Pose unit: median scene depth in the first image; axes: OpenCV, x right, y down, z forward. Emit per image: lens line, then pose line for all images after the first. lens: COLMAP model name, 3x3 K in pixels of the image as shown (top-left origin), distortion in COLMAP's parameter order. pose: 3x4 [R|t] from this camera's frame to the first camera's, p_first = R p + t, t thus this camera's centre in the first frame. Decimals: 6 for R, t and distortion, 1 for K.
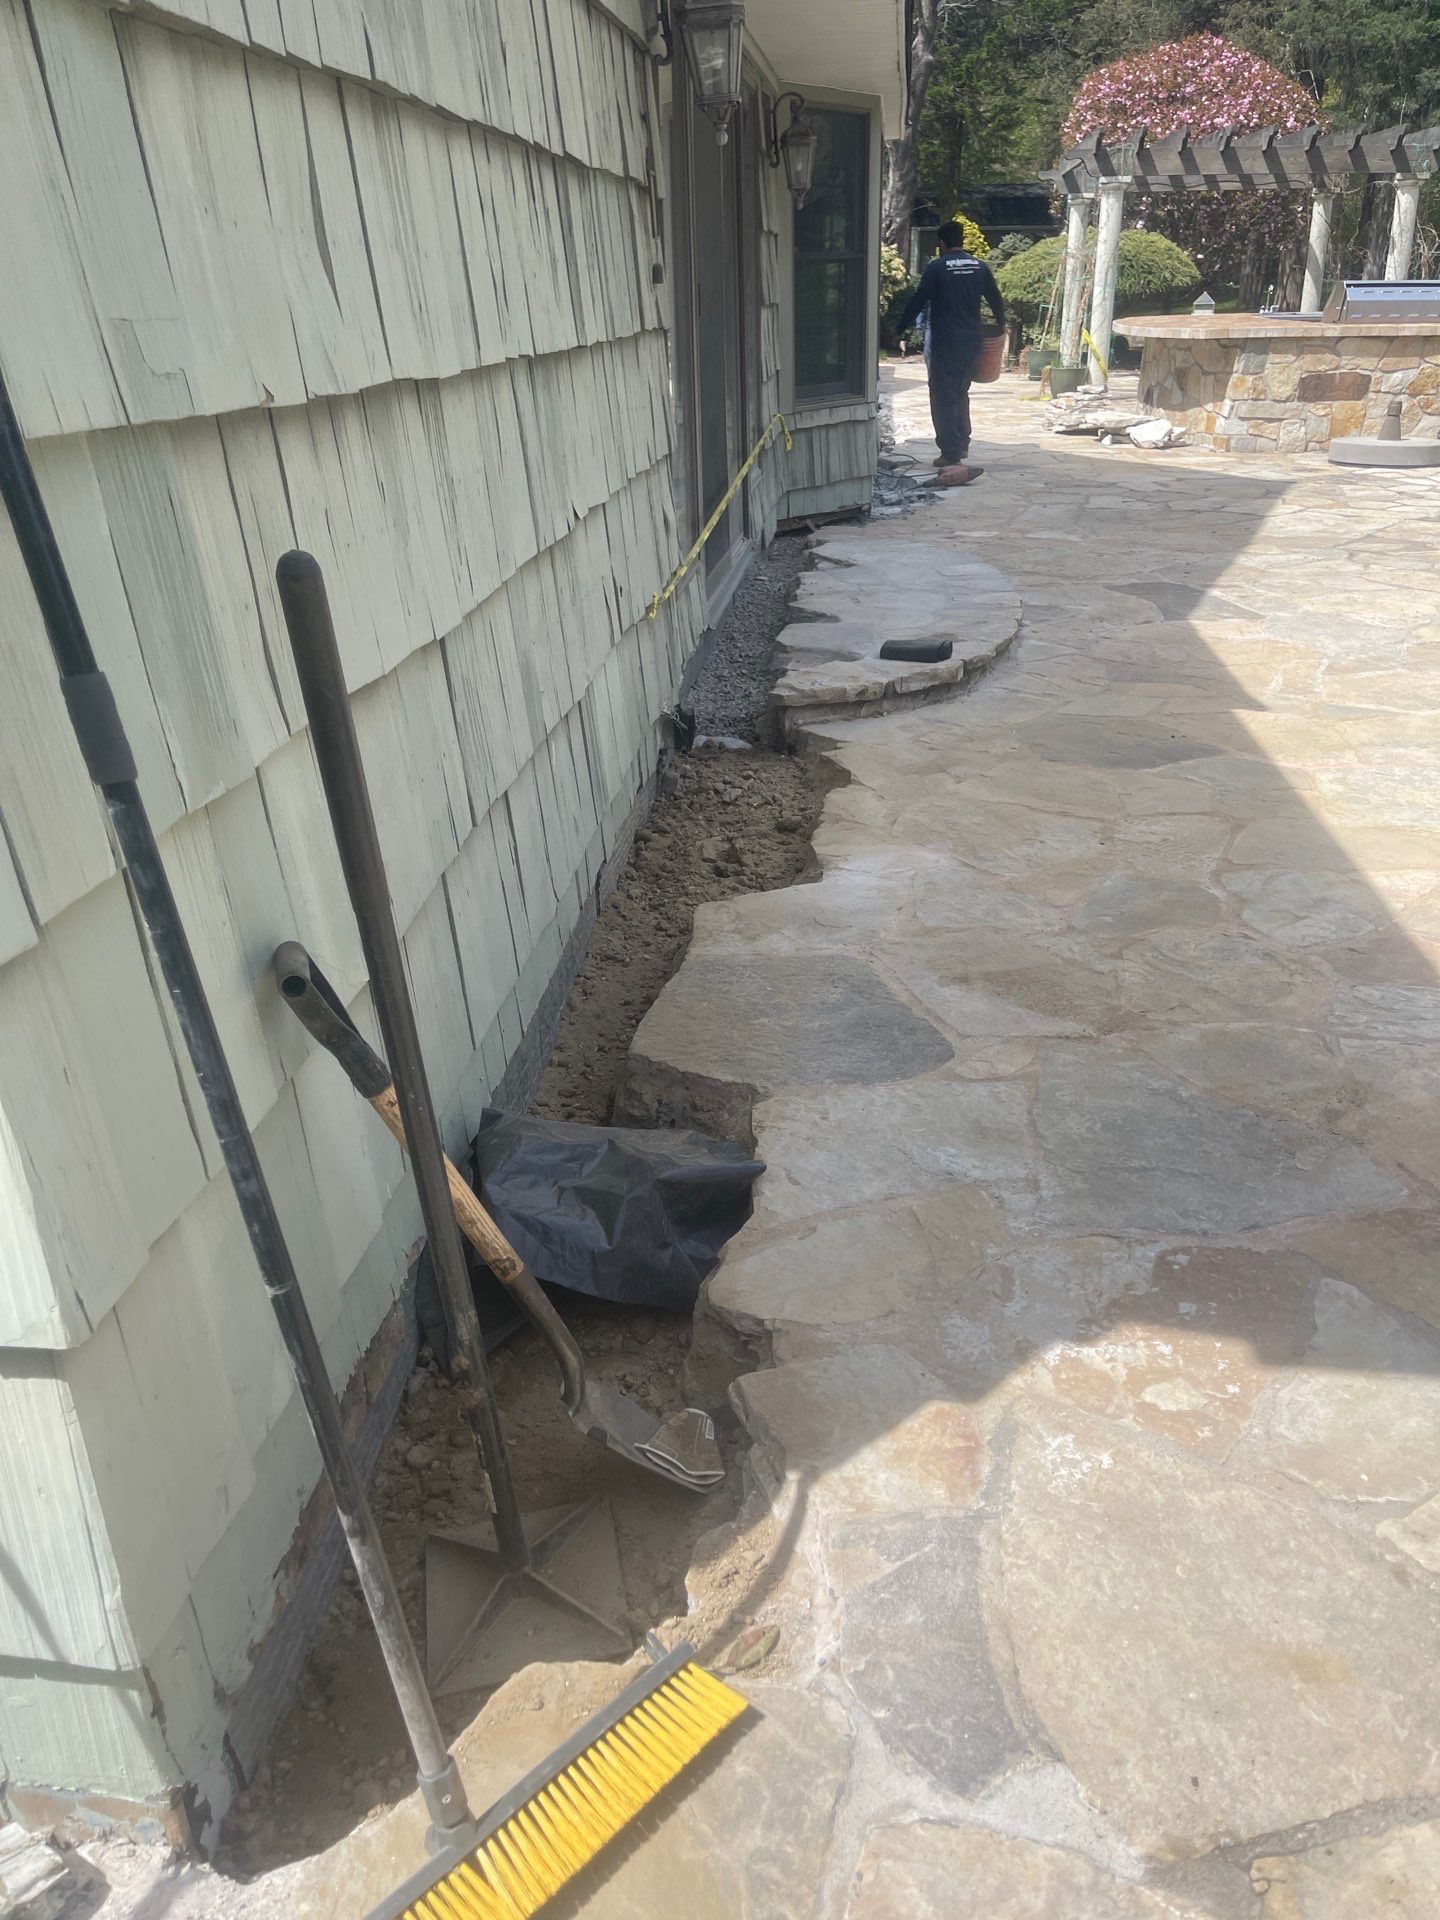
lens RADIAL K [[1451.2, 0, 722.3], [0, 1451.2, 968.5], [0, 0, 1]] dist [0.079163, -0.106620]
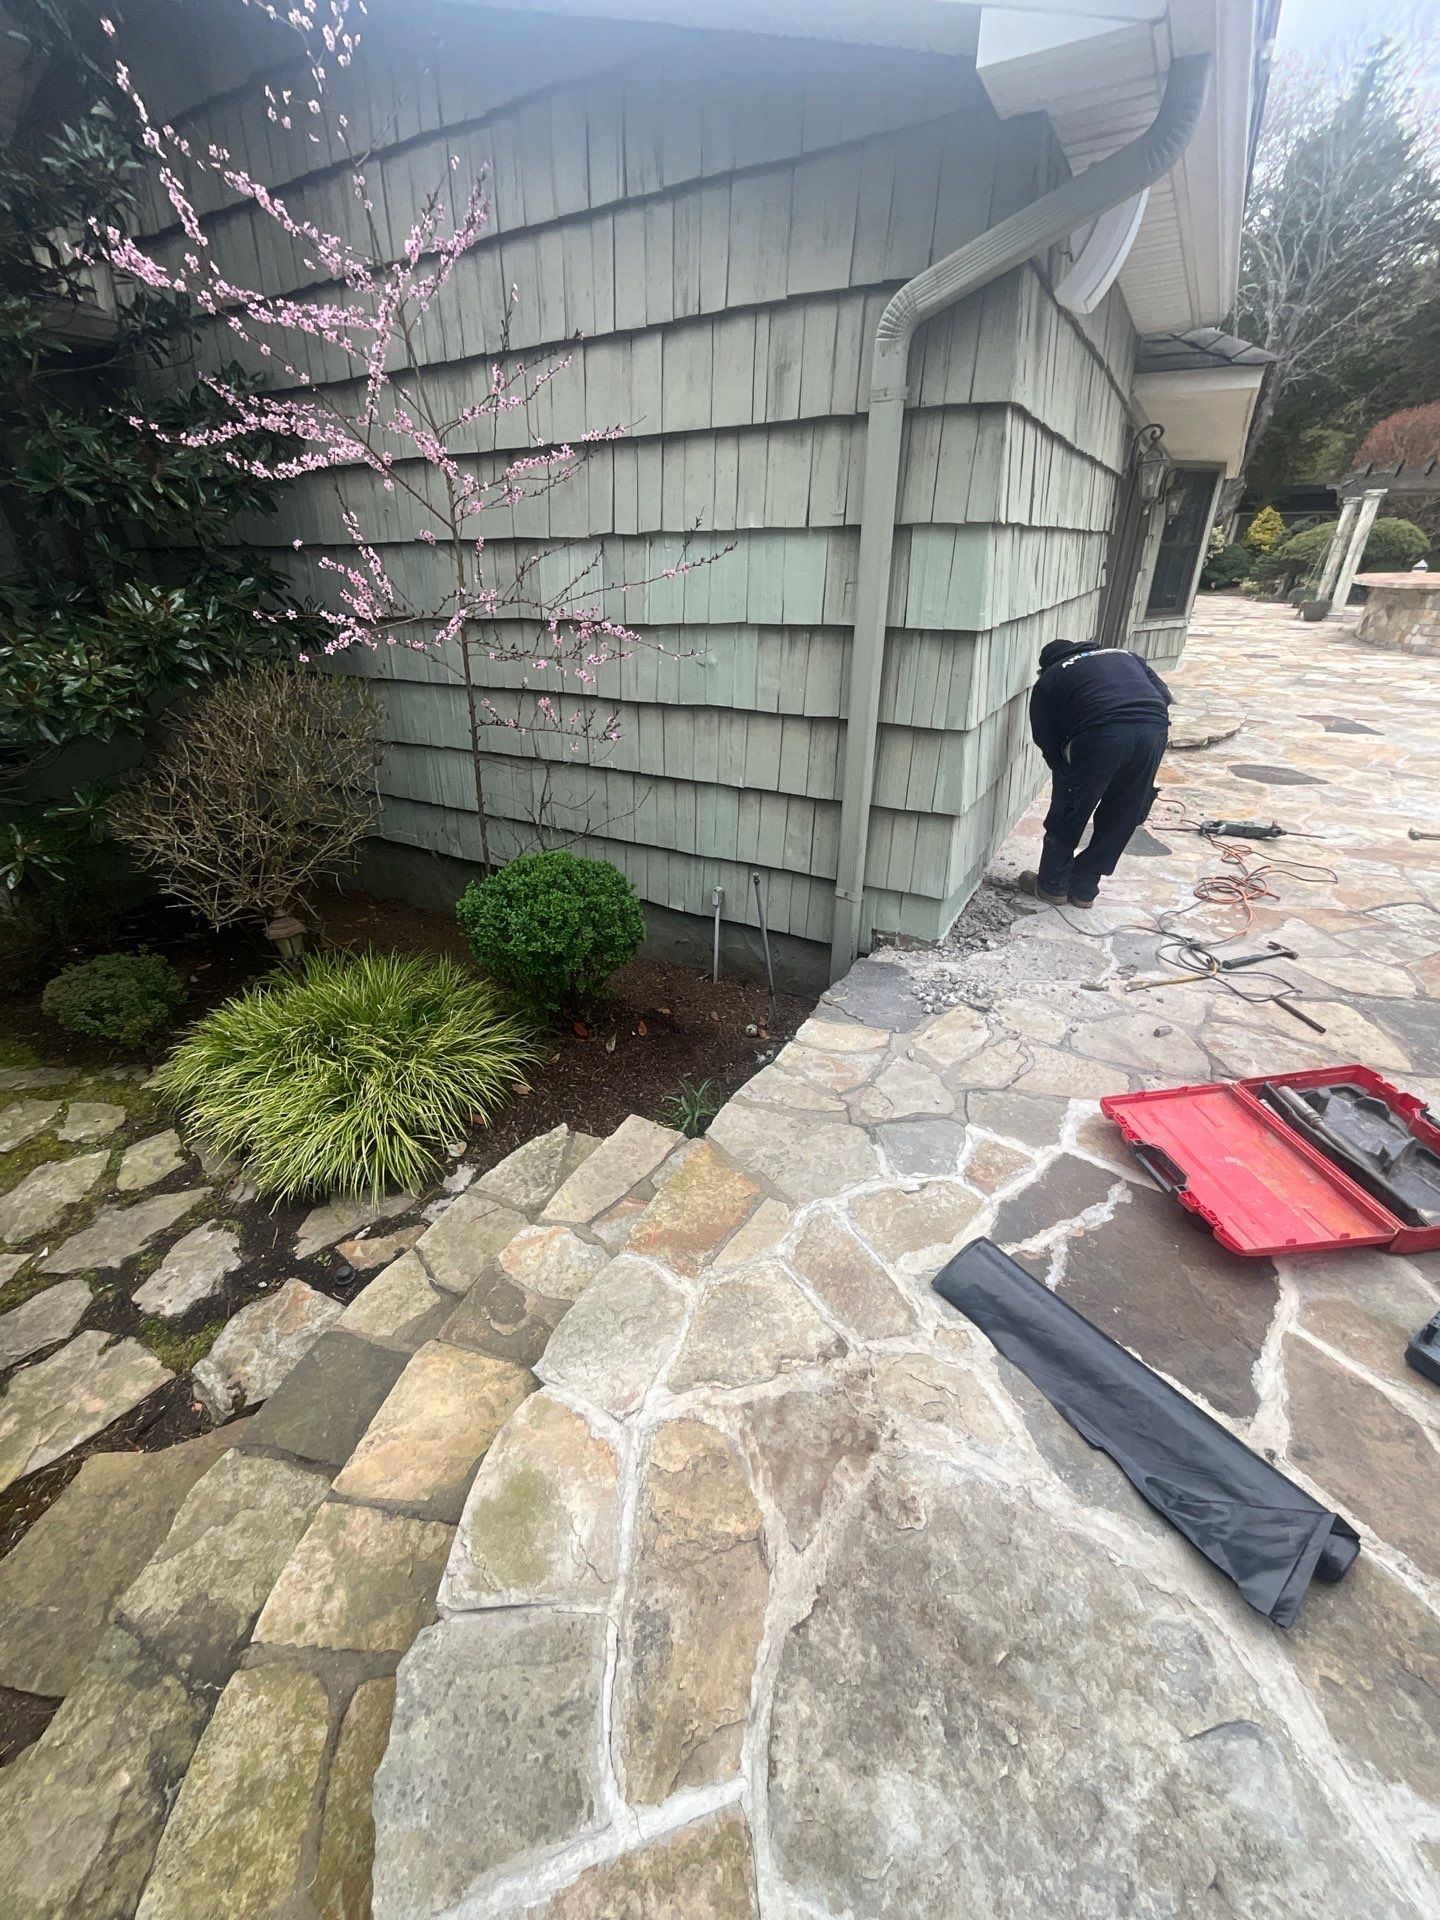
lens RADIAL K [[771.7, 0, 714.2], [0, 771.7, 966.7], [0, 0, 1]] dist [0.000275, -0.000144]
pose [[0.915701, 0.191177, -0.353473, -0.016380], [-0.167707, 0.981133, 0.096189, 0.054894], [0.365193, -0.028801, 0.930486, -0.144431]]
